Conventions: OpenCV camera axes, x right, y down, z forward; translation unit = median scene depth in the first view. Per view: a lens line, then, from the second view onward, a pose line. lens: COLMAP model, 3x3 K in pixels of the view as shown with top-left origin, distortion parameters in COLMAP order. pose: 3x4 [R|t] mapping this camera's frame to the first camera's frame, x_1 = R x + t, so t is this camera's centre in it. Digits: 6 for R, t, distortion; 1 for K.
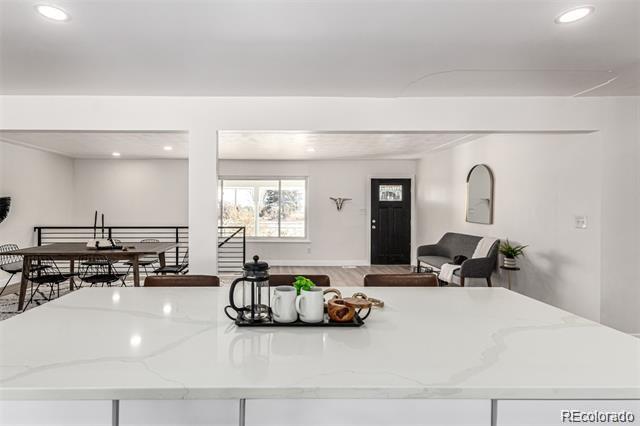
lens RADIAL K [[305.2, 0, 320.5], [0, 305.2, 215.7], [0, 0, 1]] dist [0.026941, 0.000000]
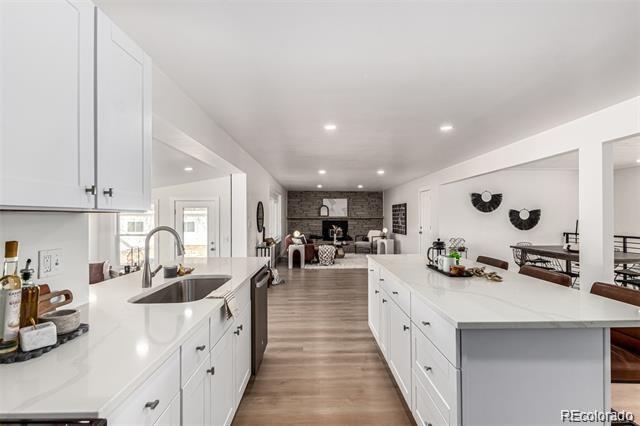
lens RADIAL K [[305.2, 0, 320.5], [0, 305.2, 215.7], [0, 0, 1]] dist [0.026941, 0.000000]
pose [[0.003215, -0.008651, -0.999957, 0.473563], [-0.021717, 0.999726, -0.008719, 0.001401], [0.999759, 0.021744, 0.003026, 0.037267]]
